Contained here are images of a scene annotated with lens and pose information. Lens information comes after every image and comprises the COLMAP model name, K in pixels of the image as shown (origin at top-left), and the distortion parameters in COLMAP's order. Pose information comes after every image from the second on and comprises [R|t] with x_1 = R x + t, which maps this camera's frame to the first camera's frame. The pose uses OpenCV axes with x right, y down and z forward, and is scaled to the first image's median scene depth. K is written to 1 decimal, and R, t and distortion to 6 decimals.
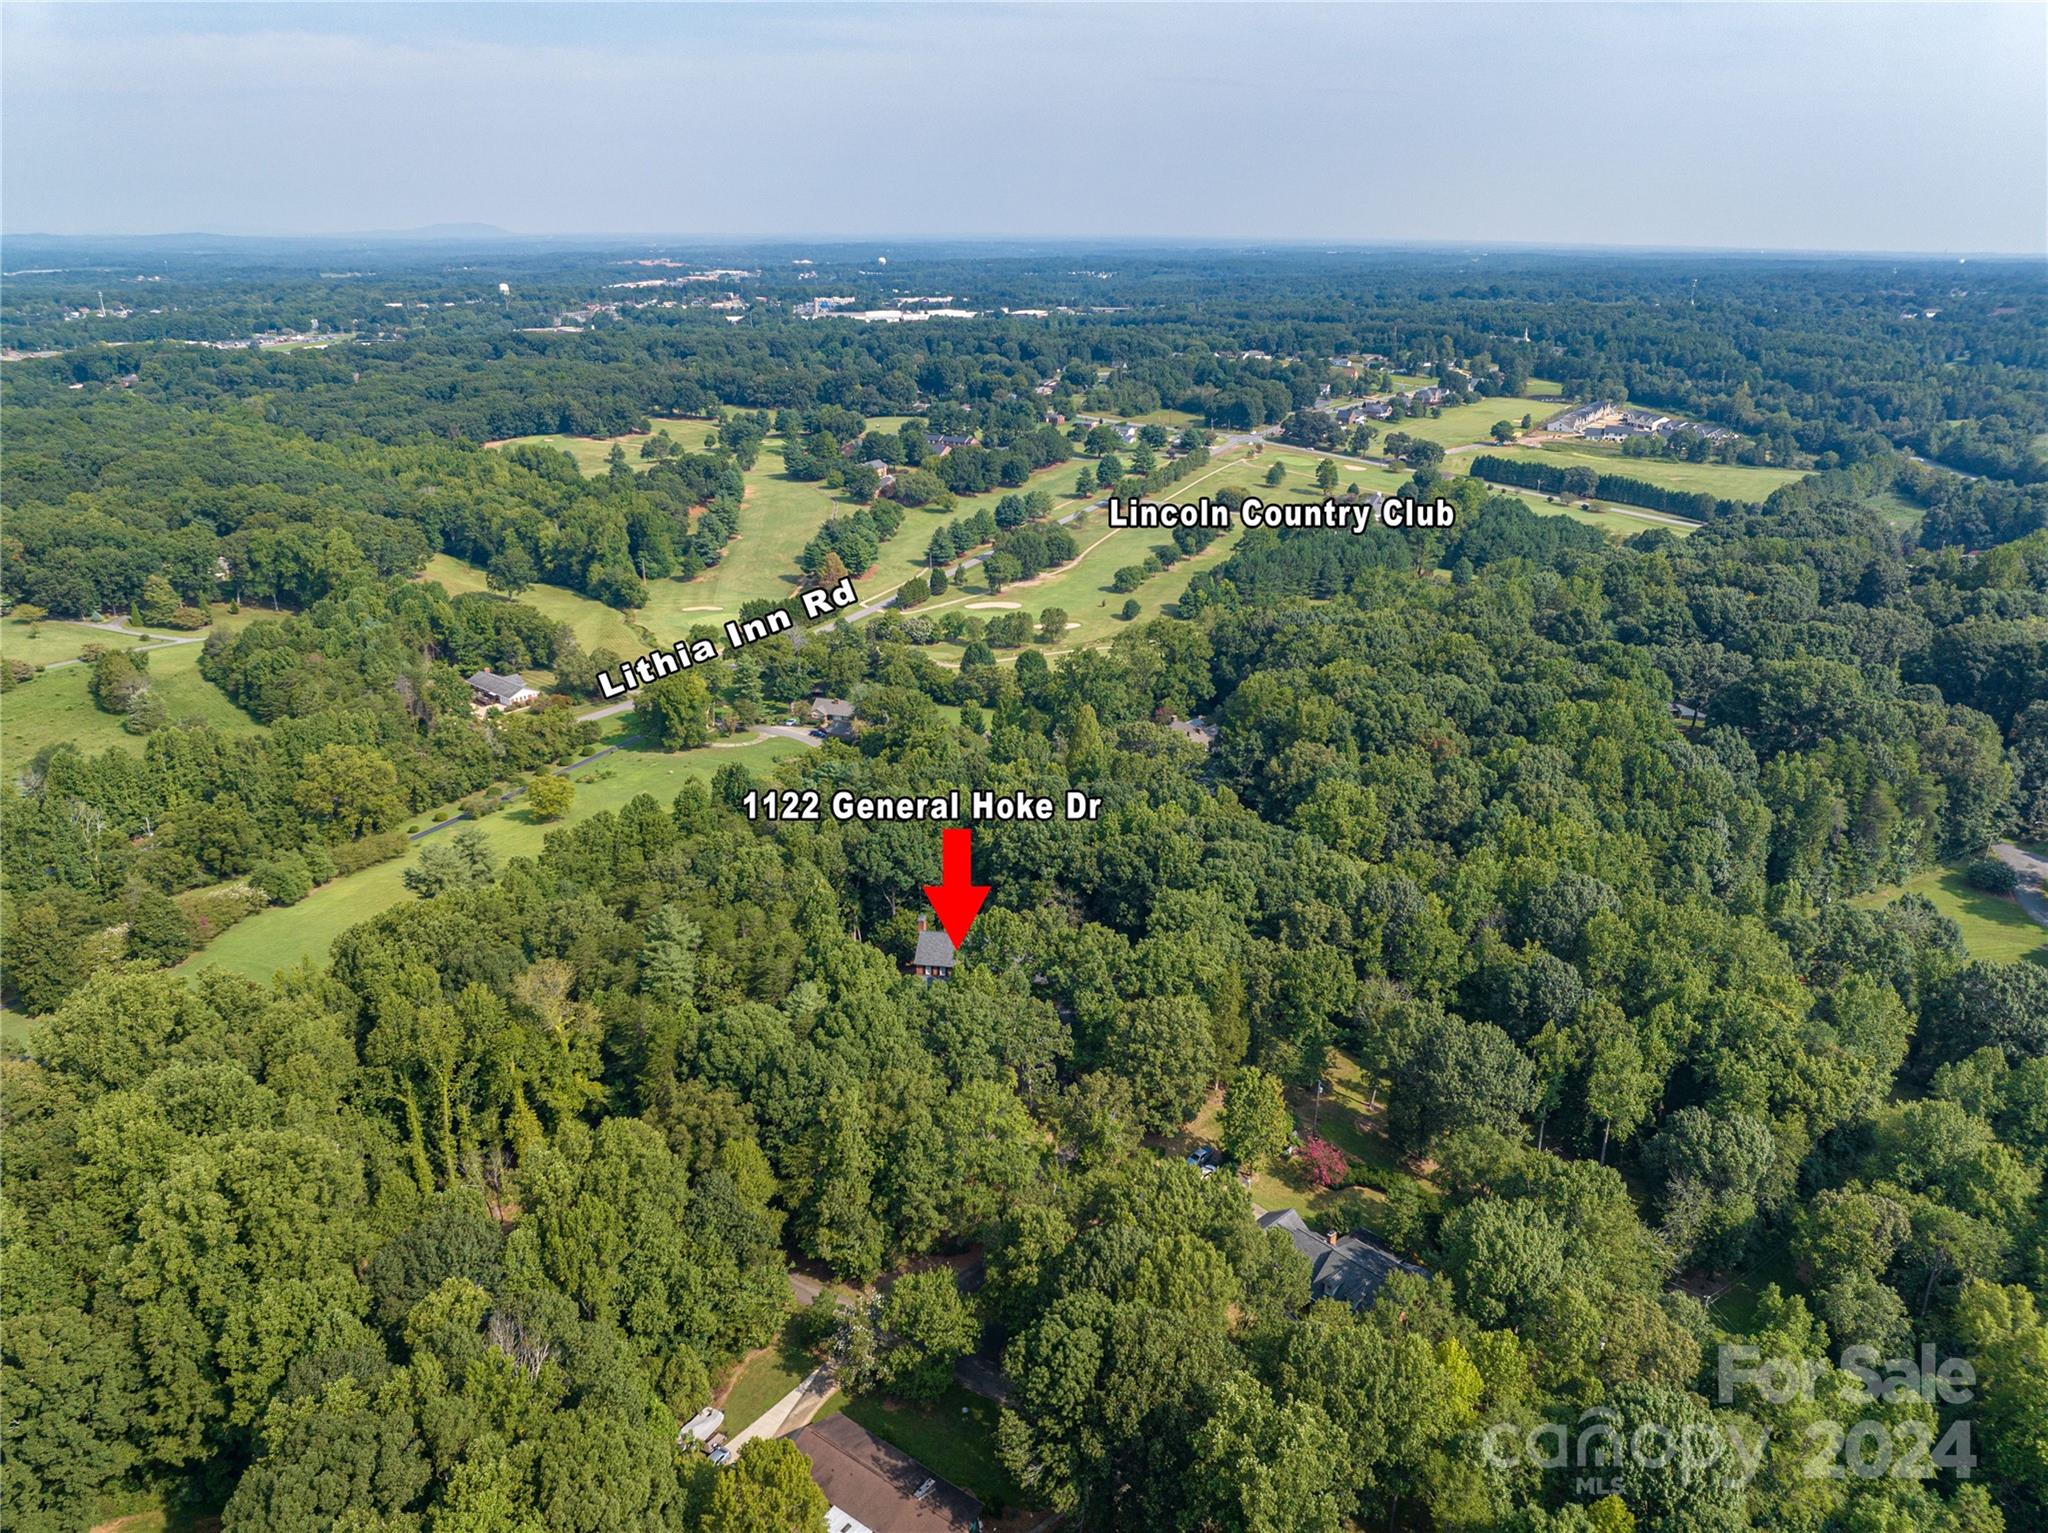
lens RADIAL K [[1459.4, 0, 1022.9], [0, 1459.4, 771.3], [0, 0, 1]] dist [-0.025457, -0.001905]
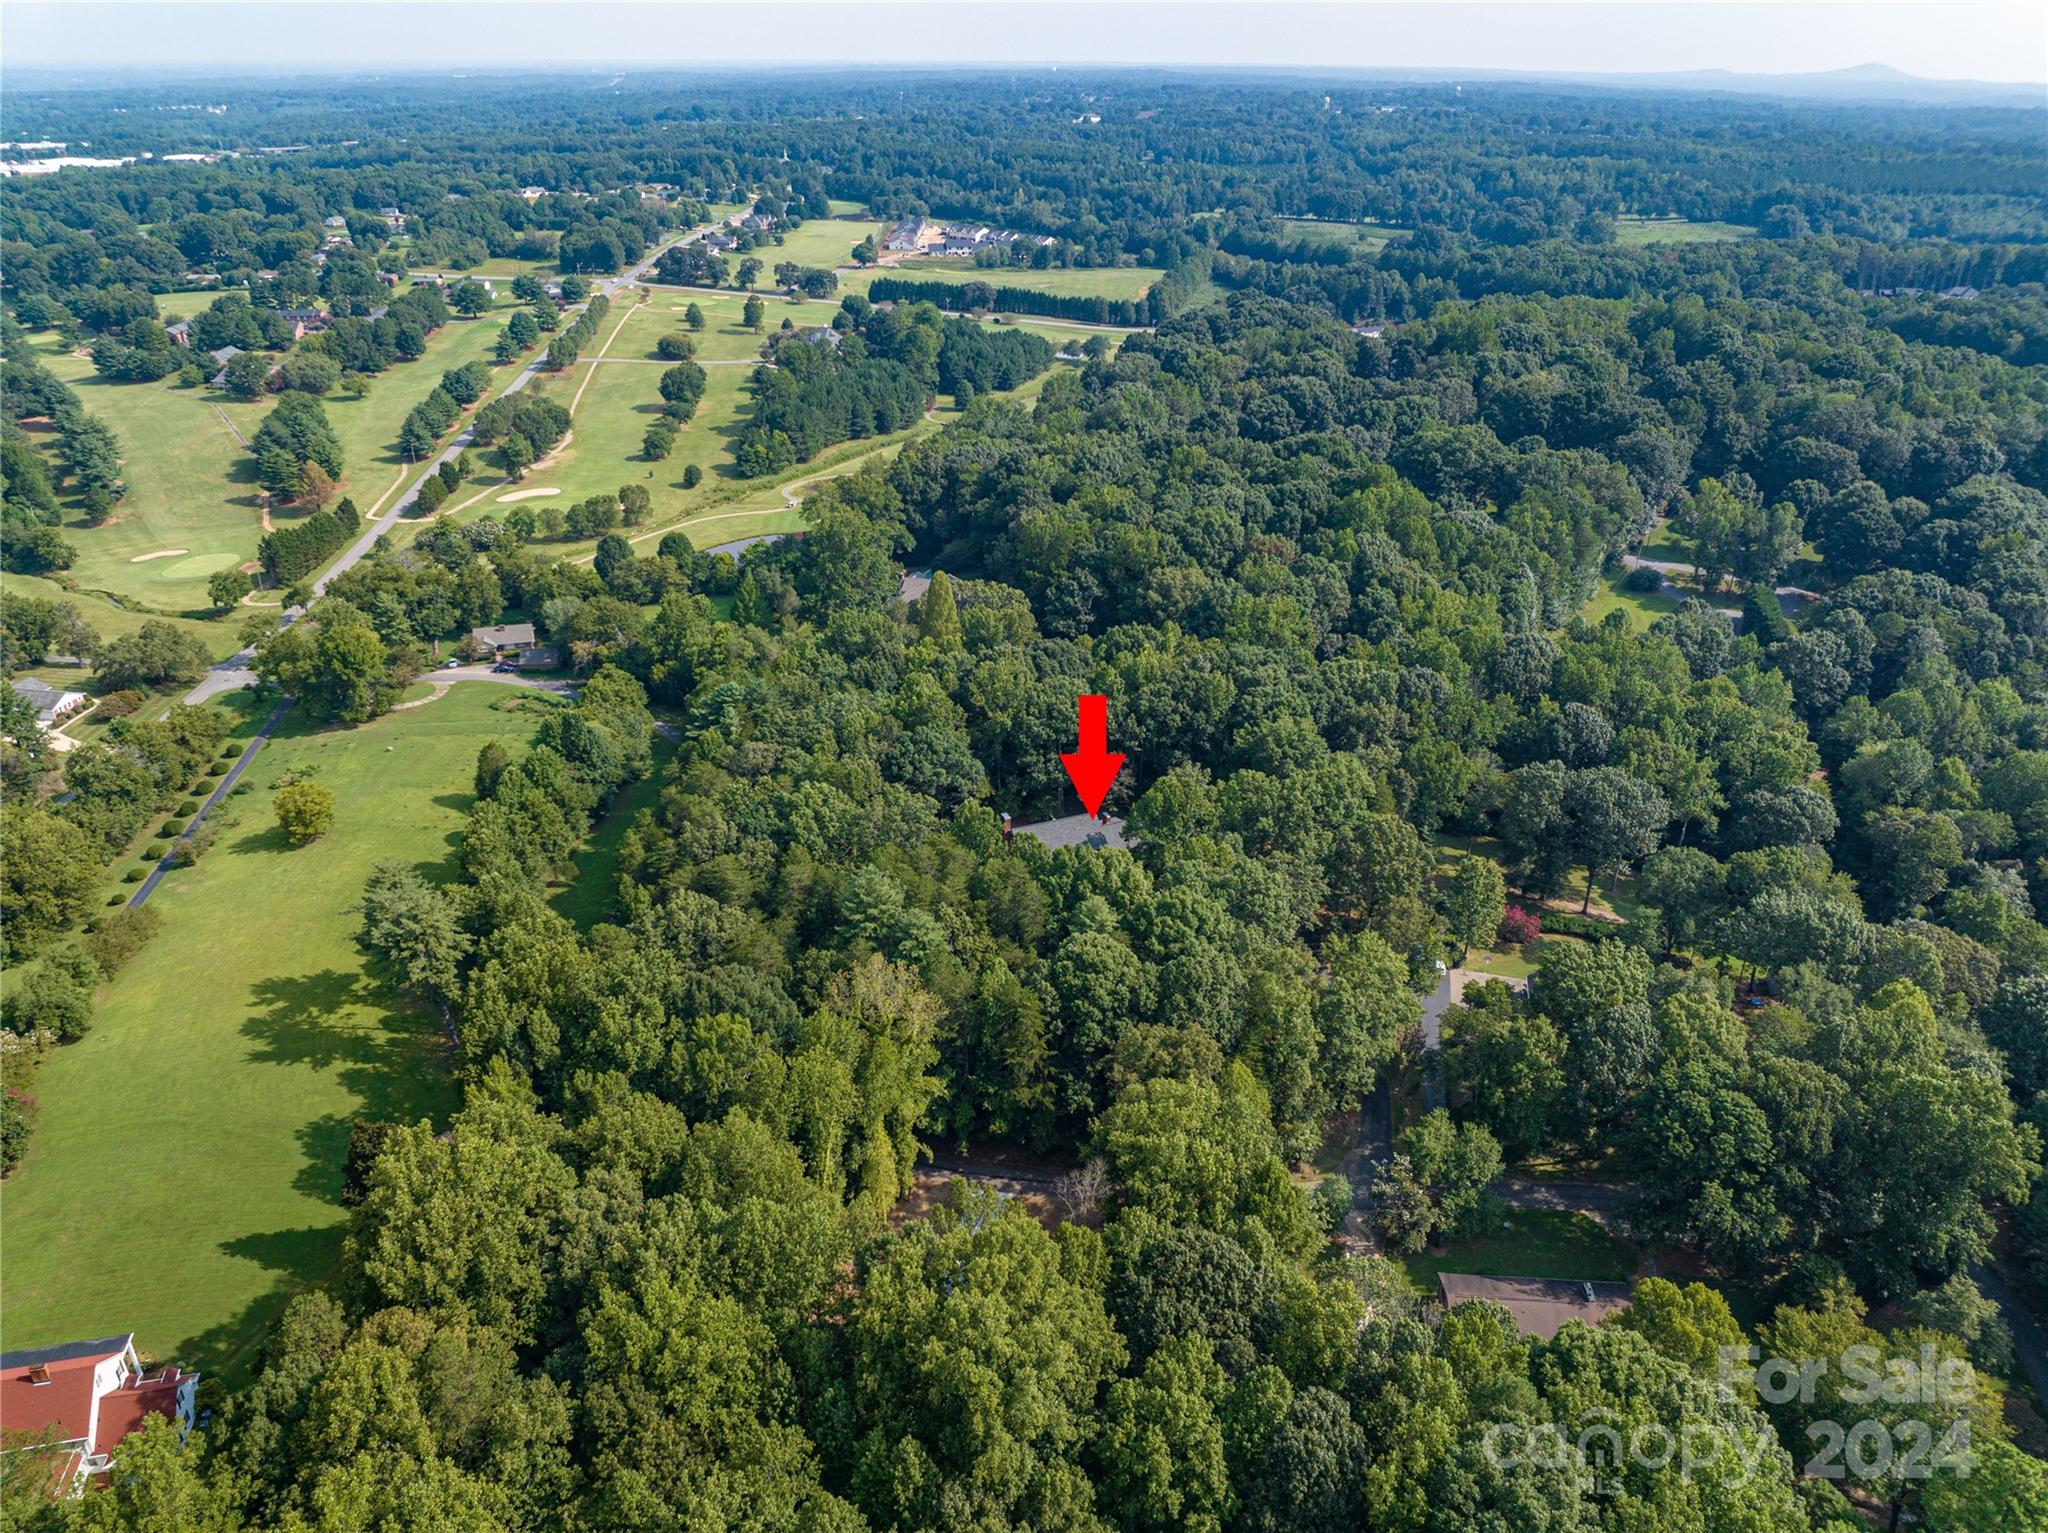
lens RADIAL K [[1459.4, 0, 1023.7], [0, 1459.4, 762.0], [0, 0, 1]] dist [-0.025457, -0.001905]
pose [[0.848550, -0.235731, 0.473703, -0.172119], [0.186246, 0.971047, 0.149601, -0.024960], [-0.495253, -0.038718, 0.867885, 0.060853]]
